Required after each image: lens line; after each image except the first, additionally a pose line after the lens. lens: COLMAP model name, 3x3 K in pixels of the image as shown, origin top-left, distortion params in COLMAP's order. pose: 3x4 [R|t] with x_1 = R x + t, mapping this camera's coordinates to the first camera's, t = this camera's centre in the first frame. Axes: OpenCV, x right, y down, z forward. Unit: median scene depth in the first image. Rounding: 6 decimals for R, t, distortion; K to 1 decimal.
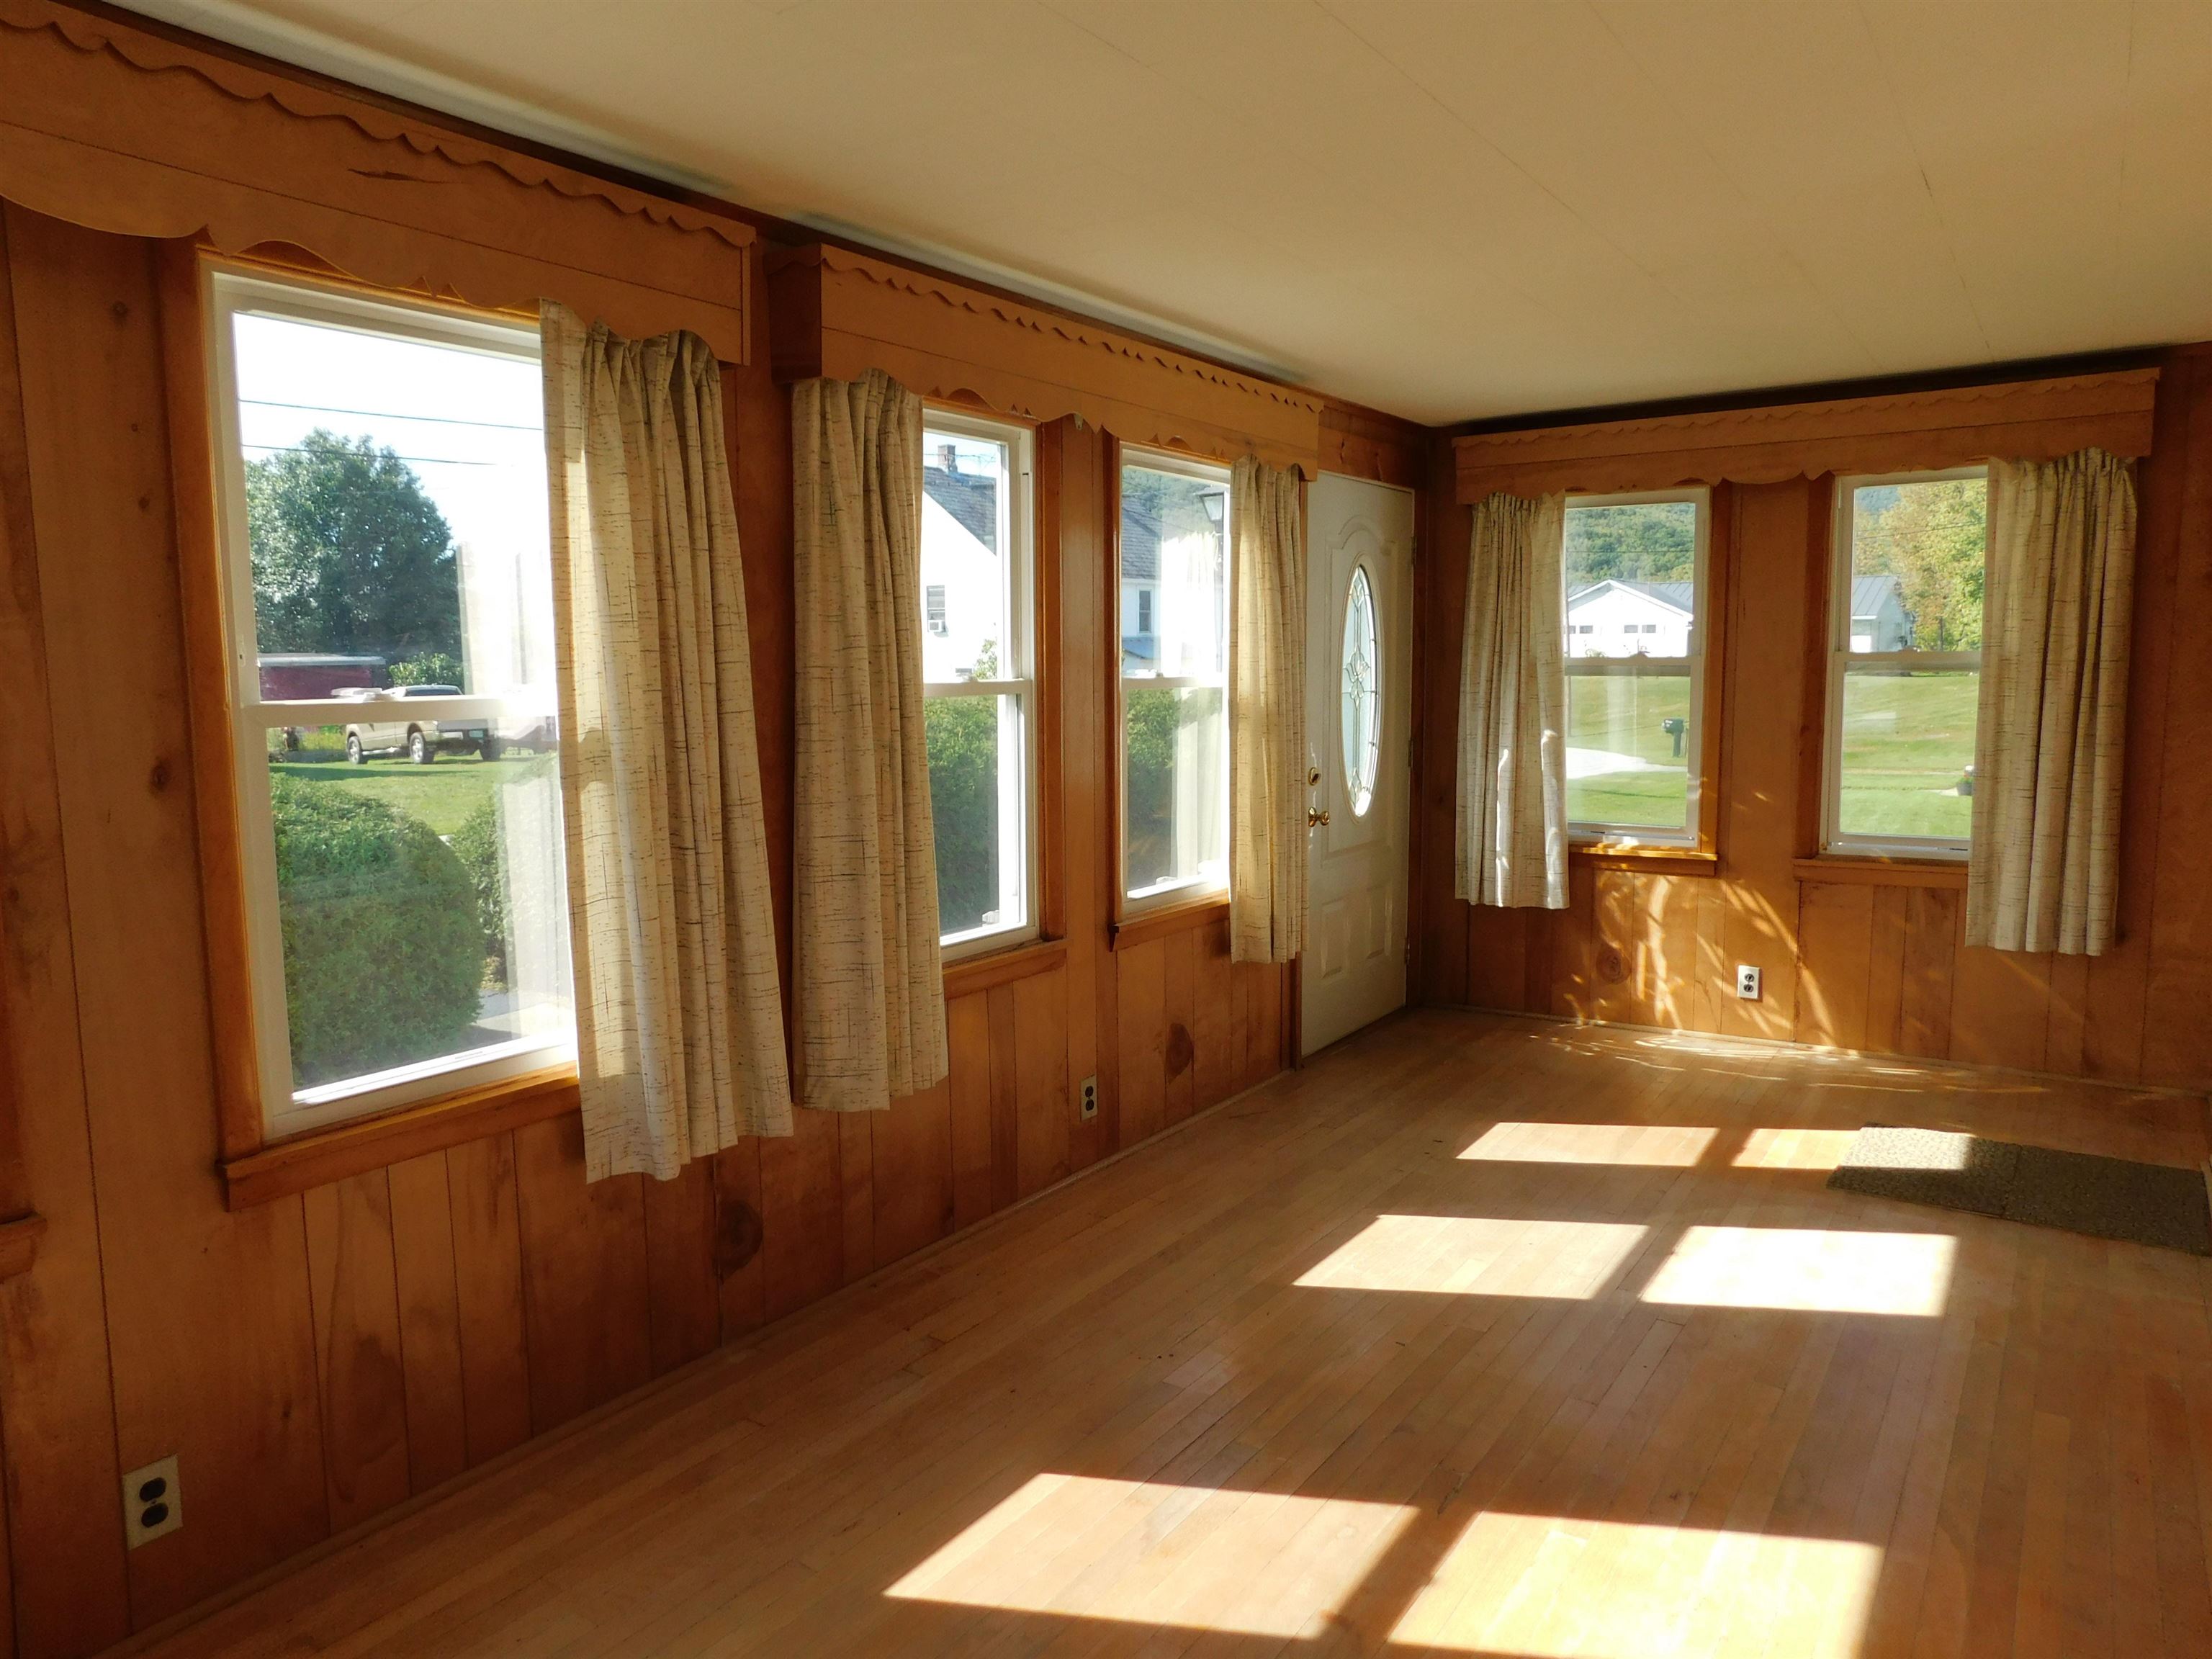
lens RADIAL K [[1465.8, 0, 1106.7], [0, 1465.8, 822.3], [0, 0, 1]] dist [-0.069397, 0.059173]
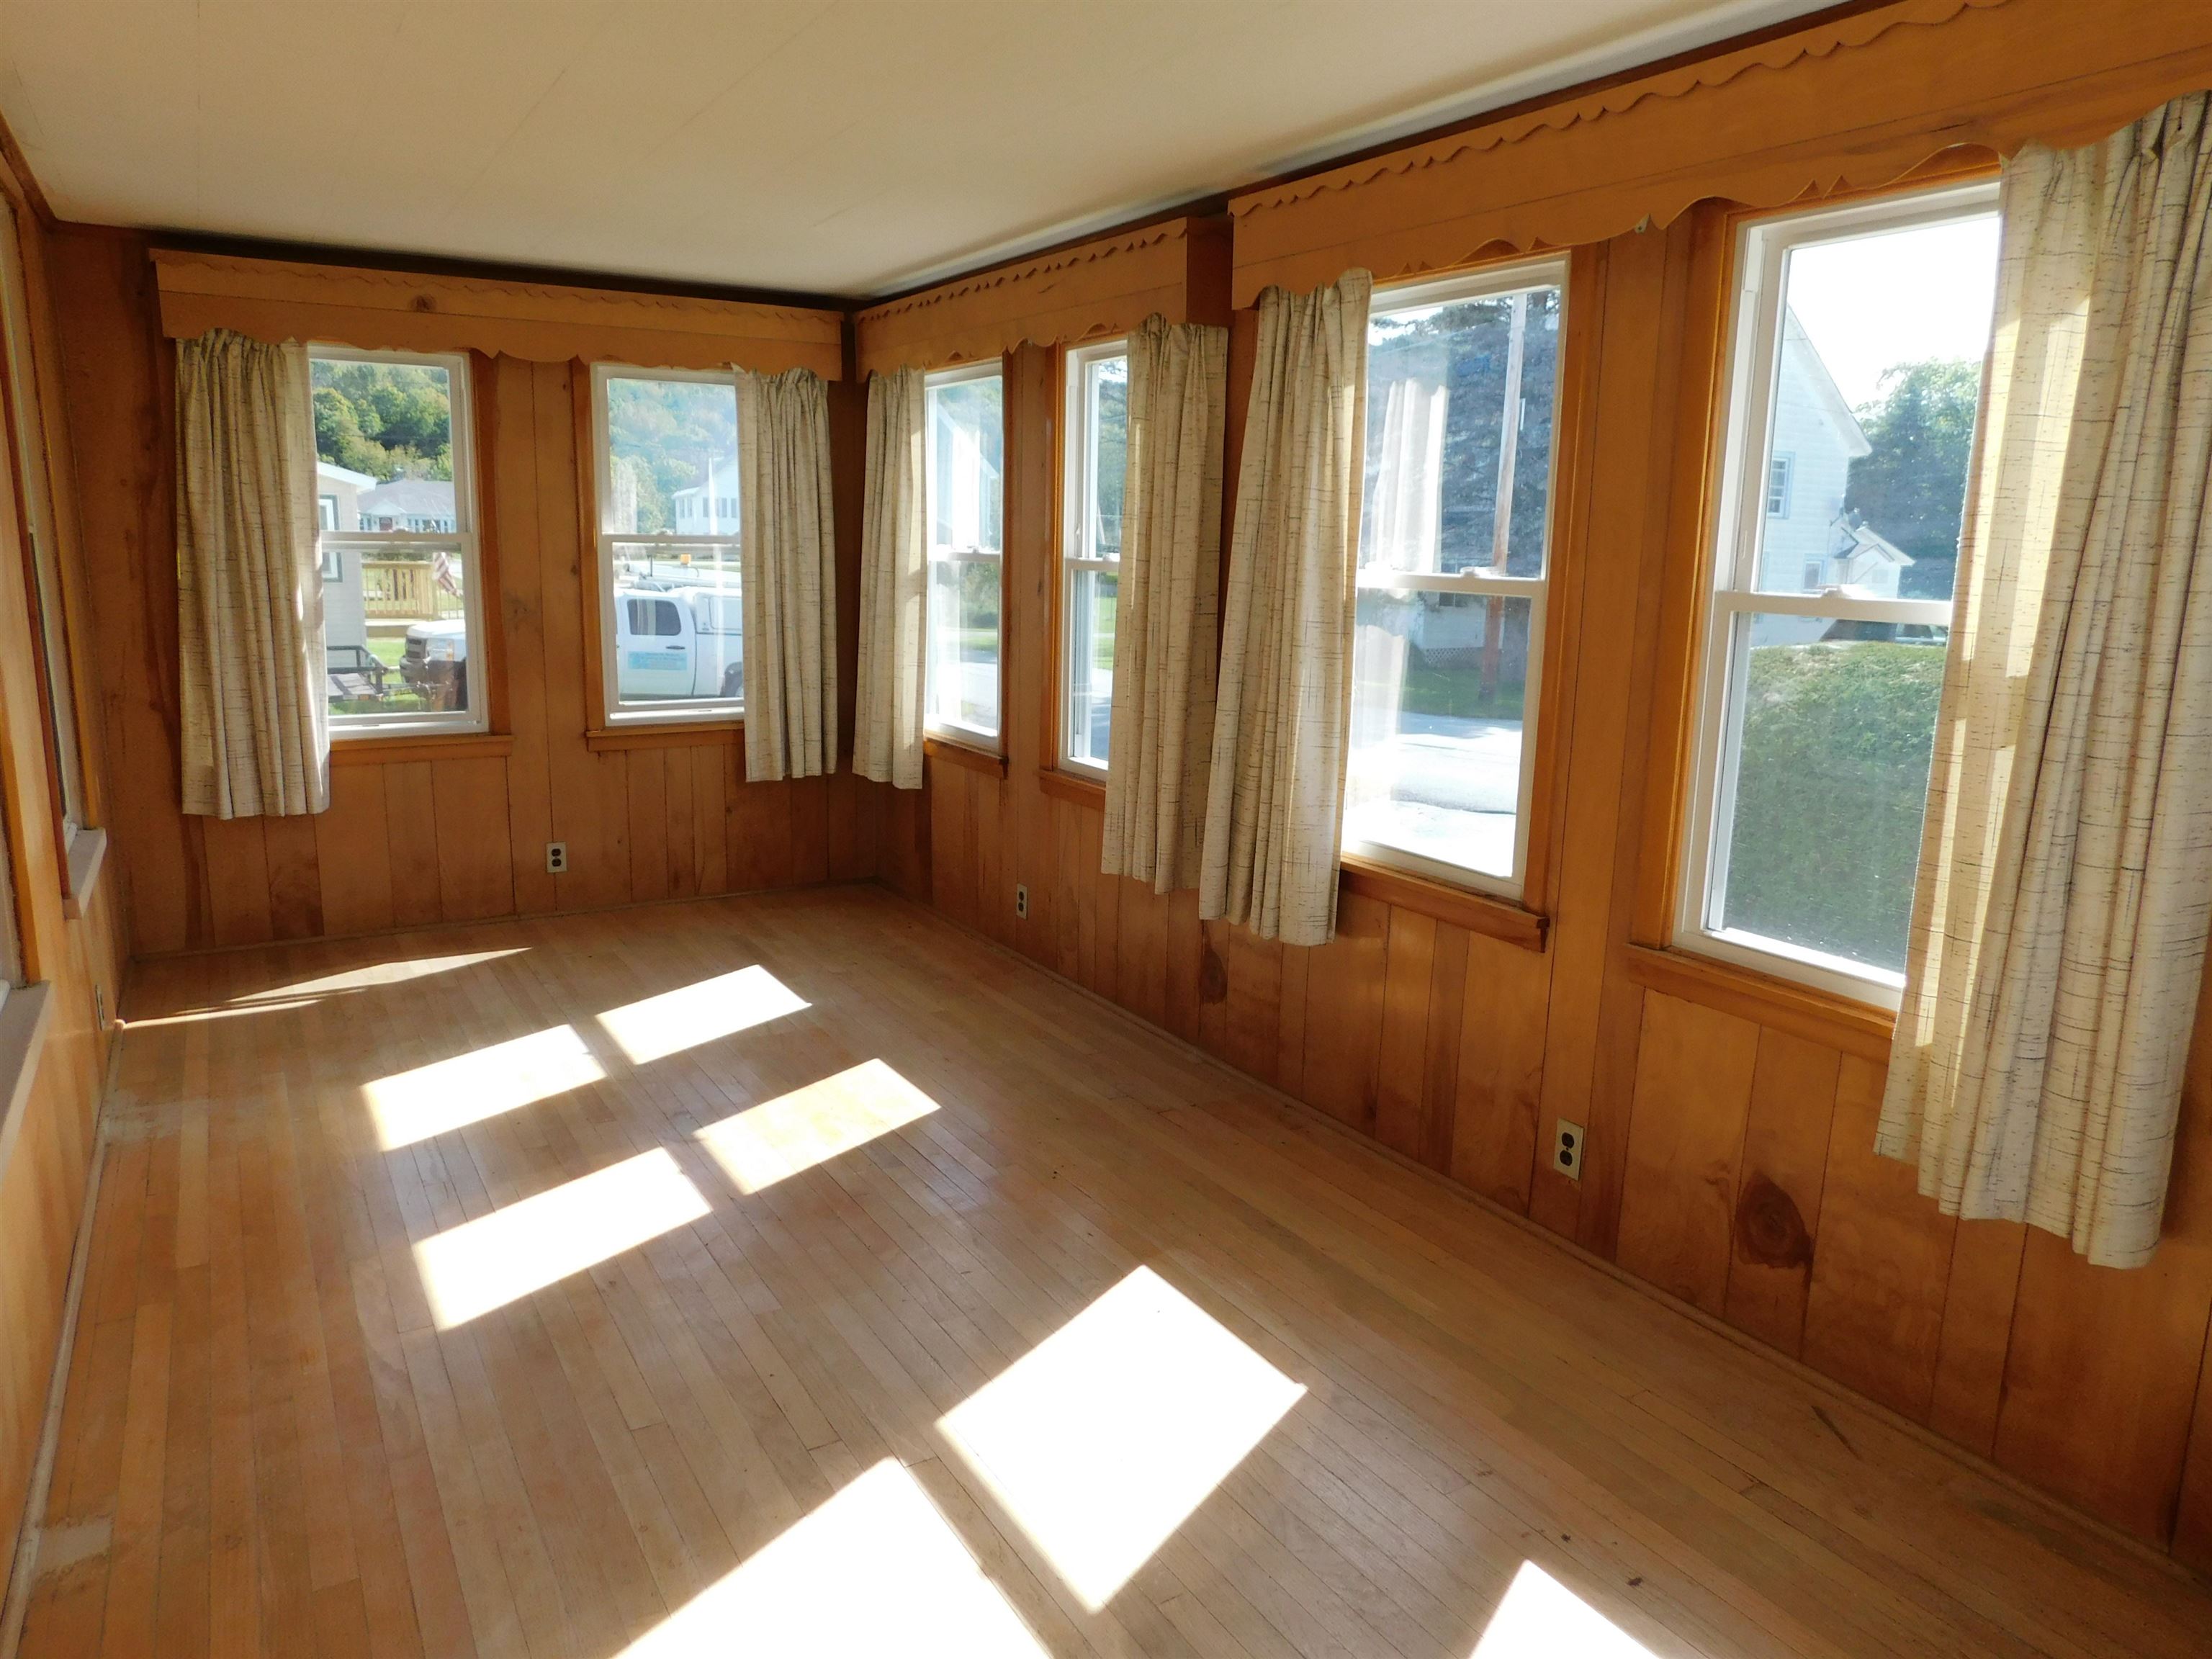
lens RADIAL K [[1465.8, 0, 1106.7], [0, 1465.8, 822.3], [0, 0, 1]] dist [-0.069397, 0.059173]
pose [[-0.401326, 0.169698, -0.900078, 0.592388], [-0.125556, 0.963218, 0.237585, -0.098085], [0.907289, 0.208359, -0.365258, 0.835485]]
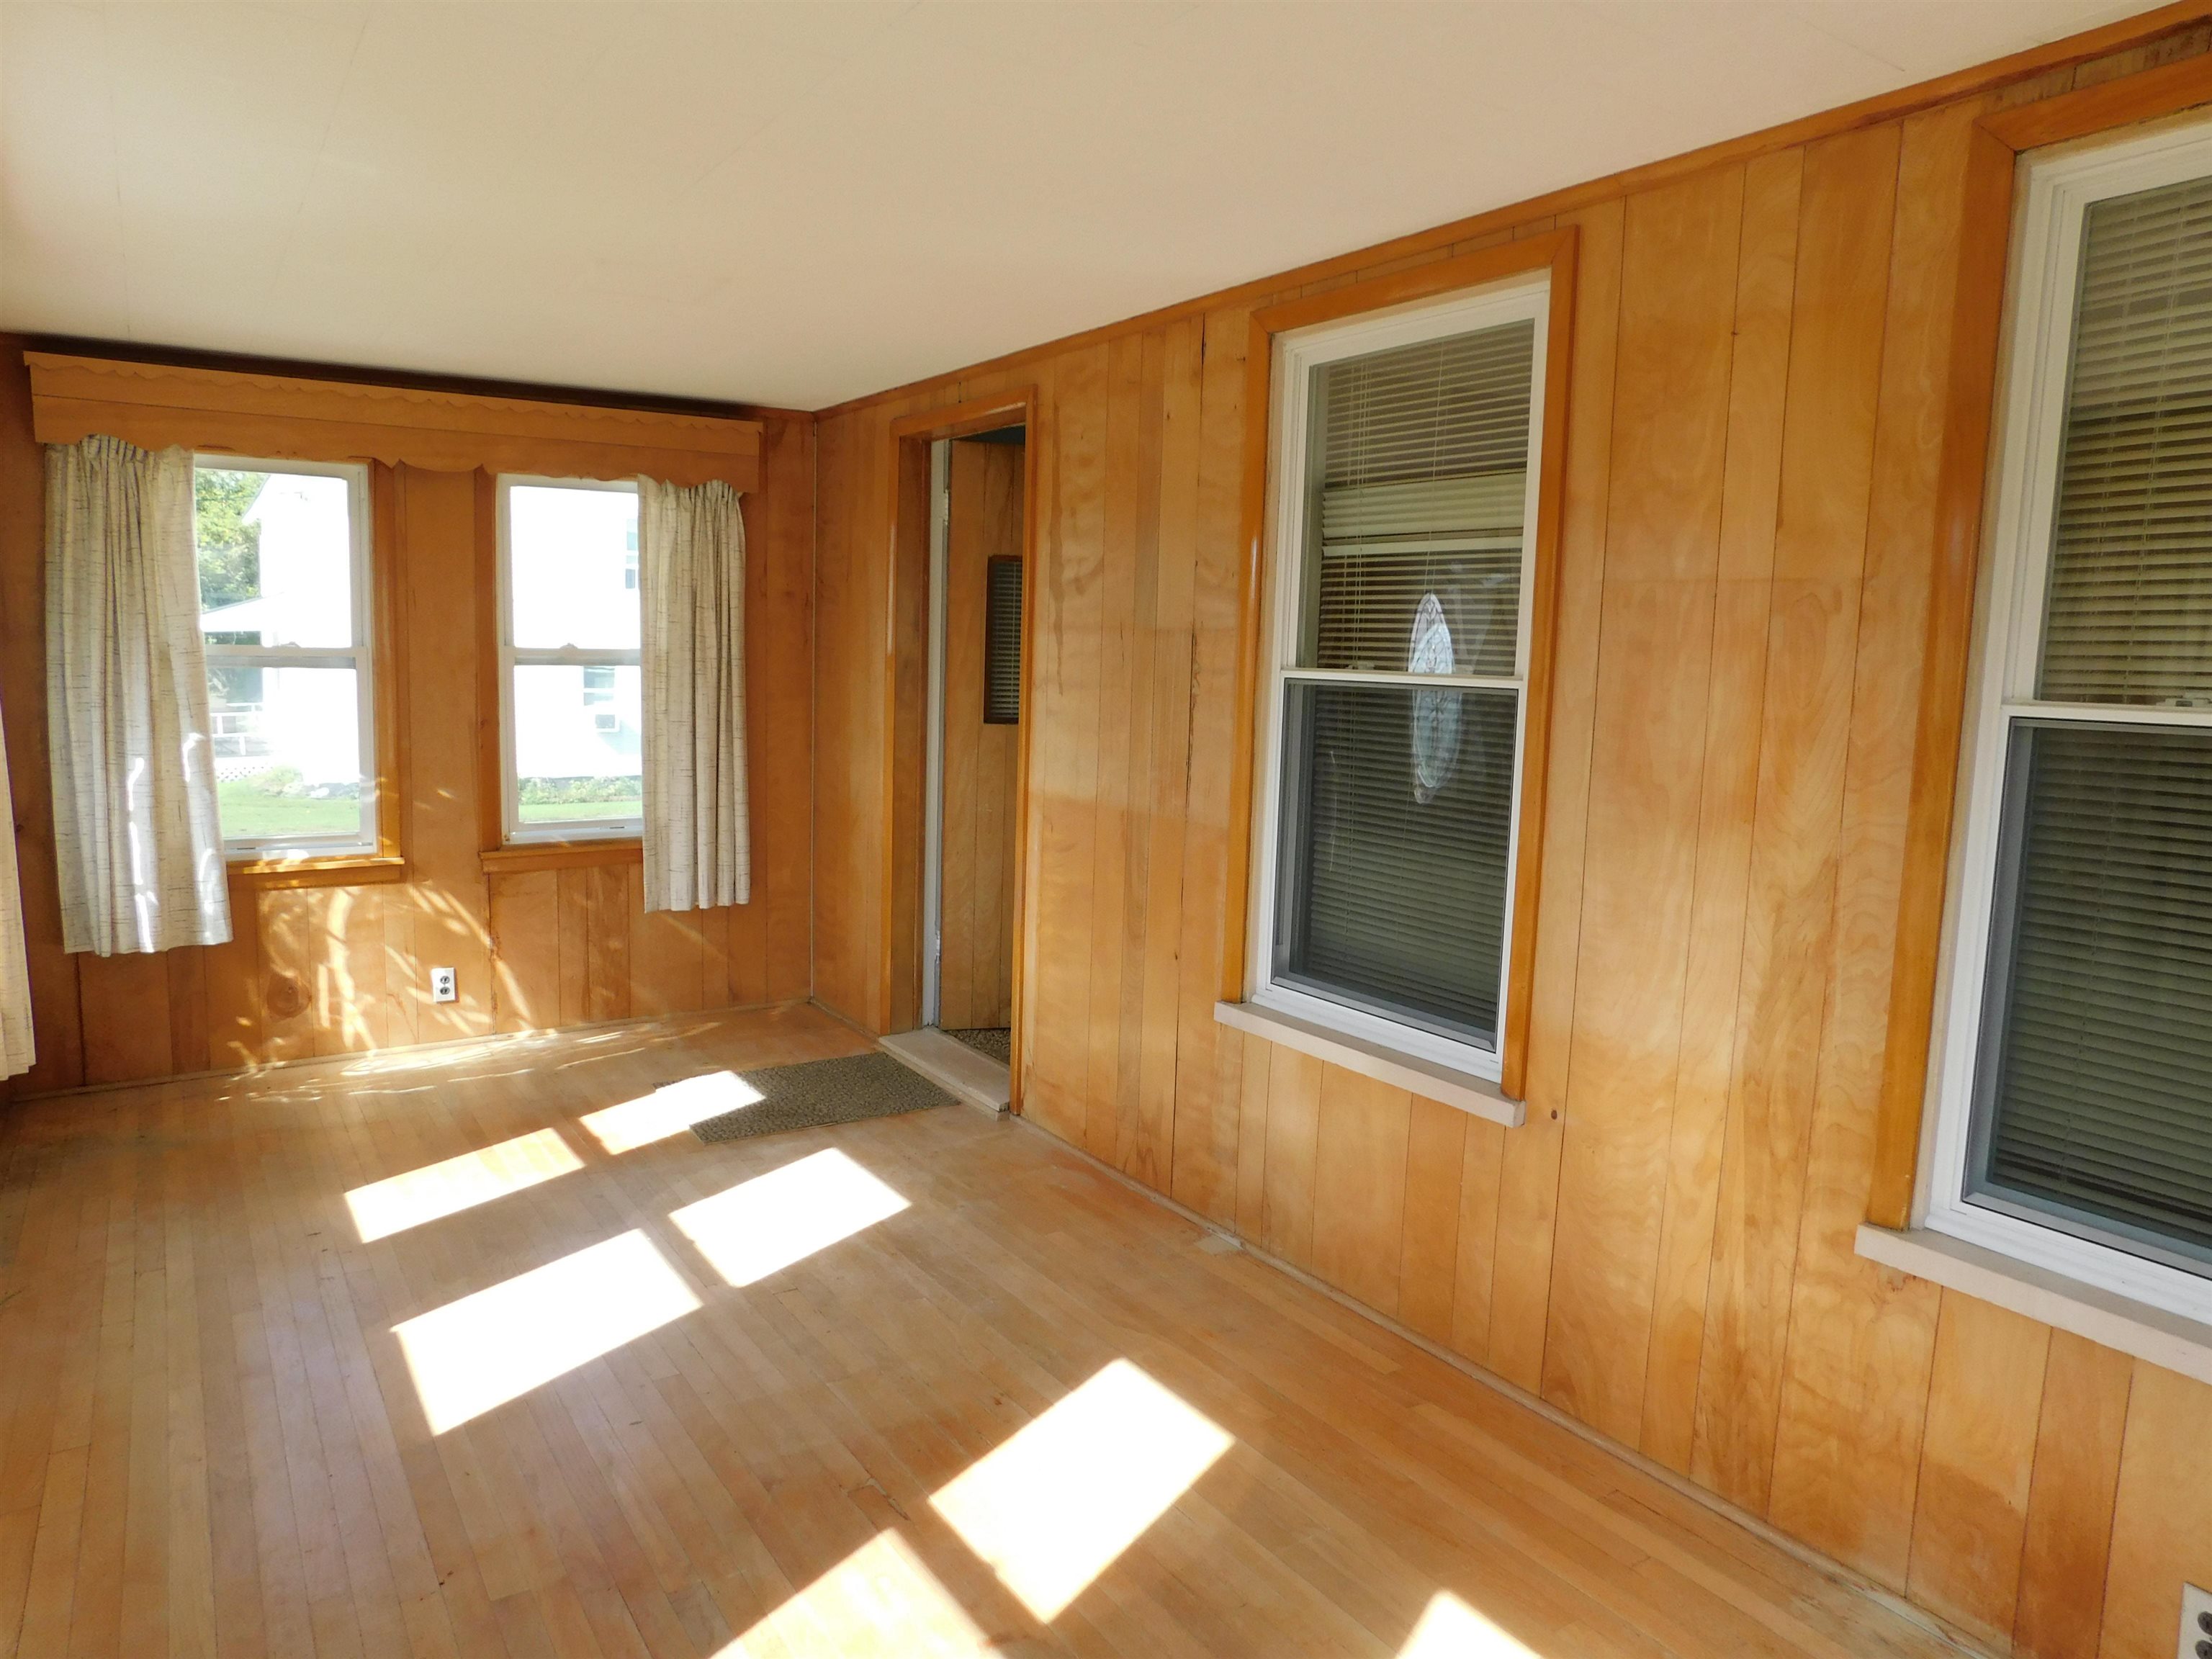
lens RADIAL K [[1465.8, 0, 1106.7], [0, 1465.8, 822.3], [0, 0, 1]] dist [-0.069397, 0.059173]
pose [[0.372172, -0.087558, 0.924025, -0.293458], [0.076939, 0.995025, 0.063297, -0.026575], [-0.924969, 0.047536, 0.377057, 0.230735]]
